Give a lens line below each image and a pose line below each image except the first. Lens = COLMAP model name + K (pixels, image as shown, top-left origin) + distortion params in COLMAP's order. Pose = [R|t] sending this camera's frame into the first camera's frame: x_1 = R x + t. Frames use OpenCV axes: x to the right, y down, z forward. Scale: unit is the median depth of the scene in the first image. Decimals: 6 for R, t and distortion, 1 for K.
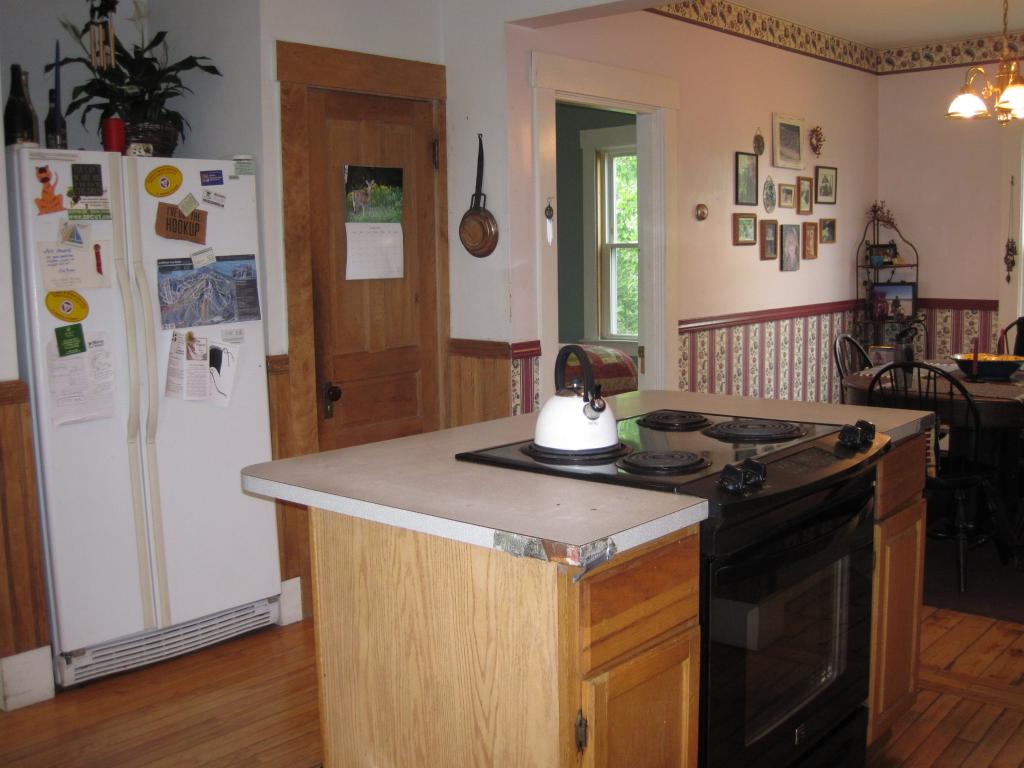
lens RADIAL K [[1051.9, 0, 512.5], [0, 1051.9, 382.4], [0, 0, 1]] dist [-0.077327, 0.000000]
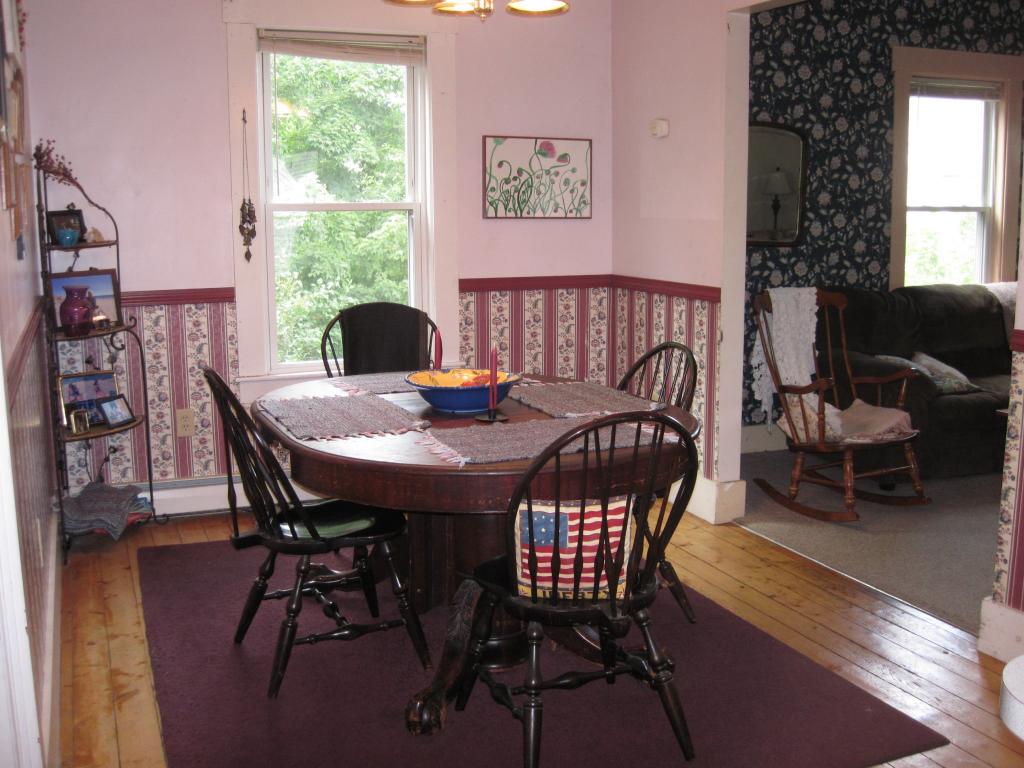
lens RADIAL K [[1051.9, 0, 514.4], [0, 1051.9, 379.1], [0, 0, 1]] dist [-0.077327, 0.000000]
pose [[0.432168, -0.129582, 0.892434, -0.090870], [0.134047, 0.987859, 0.078524, -0.046204], [-0.891775, 0.085693, 0.444292, 0.498515]]
